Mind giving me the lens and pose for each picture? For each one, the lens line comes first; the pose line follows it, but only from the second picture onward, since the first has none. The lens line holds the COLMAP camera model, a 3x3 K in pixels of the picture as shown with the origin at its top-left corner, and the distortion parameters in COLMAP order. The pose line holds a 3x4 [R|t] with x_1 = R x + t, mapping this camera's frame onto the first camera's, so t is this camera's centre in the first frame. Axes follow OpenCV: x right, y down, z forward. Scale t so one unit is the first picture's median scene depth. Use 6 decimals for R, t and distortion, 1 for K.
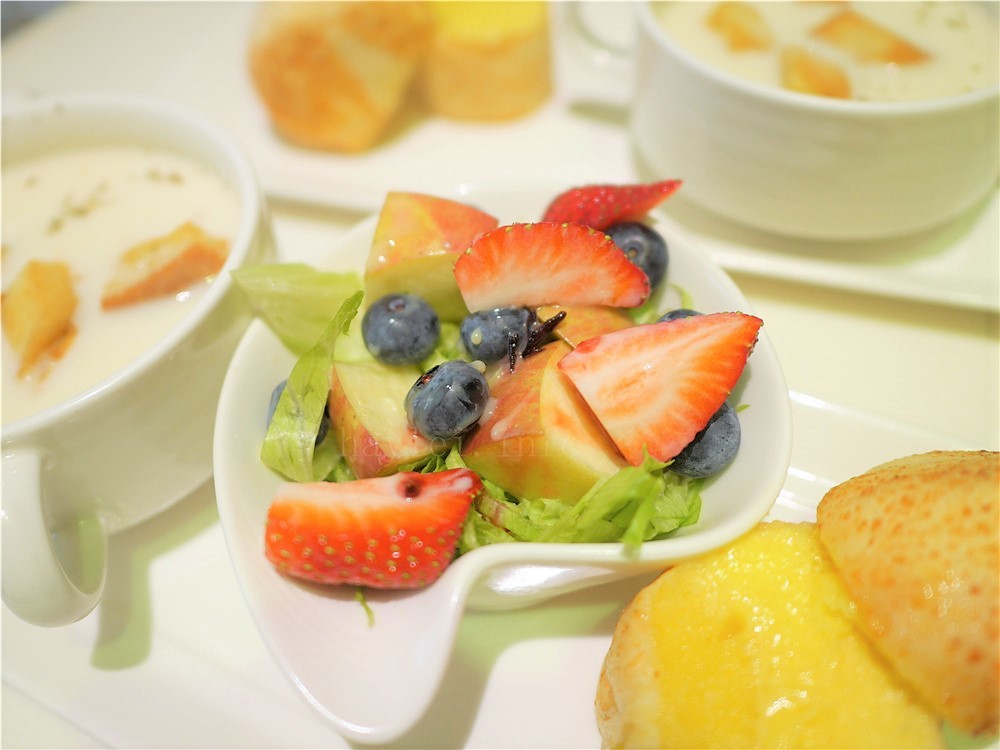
lens RADIAL K [[850.5, 0, 504.3], [0, 850.5, 370.9], [0, 0, 1]] dist [-0.054458, 0.008904]
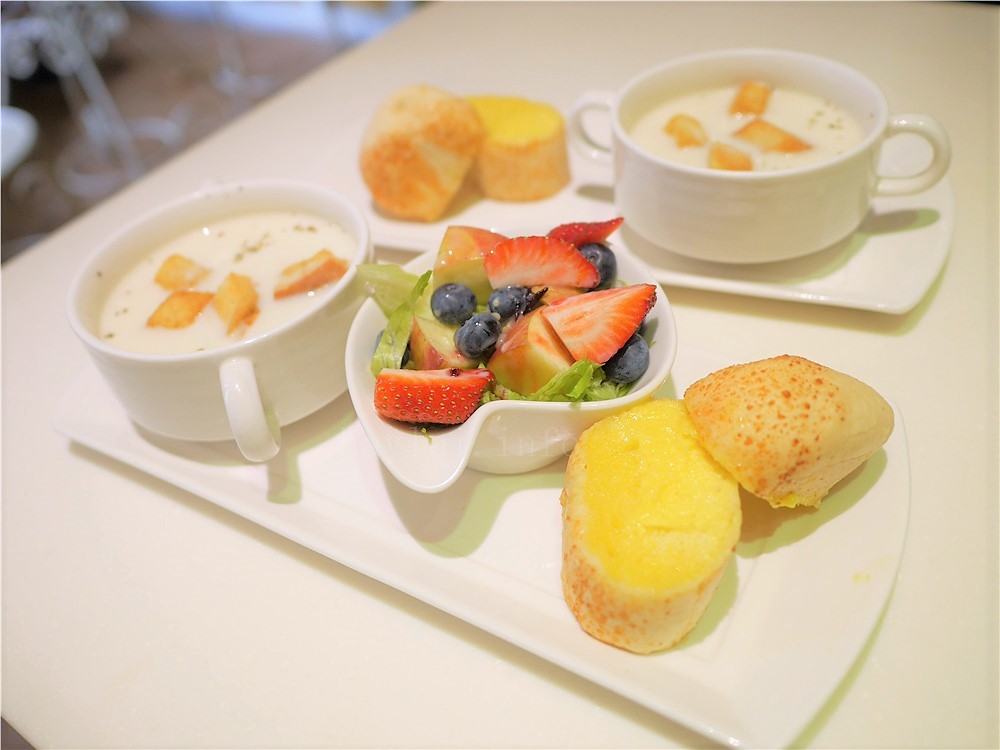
lens RADIAL K [[850.5, 0, 504.3], [0, 850.5, 370.9], [0, 0, 1]] dist [-0.054458, 0.008904]
pose [[0.996609, 0.007182, -0.081964, 0.127106], [-0.017978, 0.991120, -0.131747, 0.327911], [0.080290, 0.132773, 0.987889, -0.688894]]
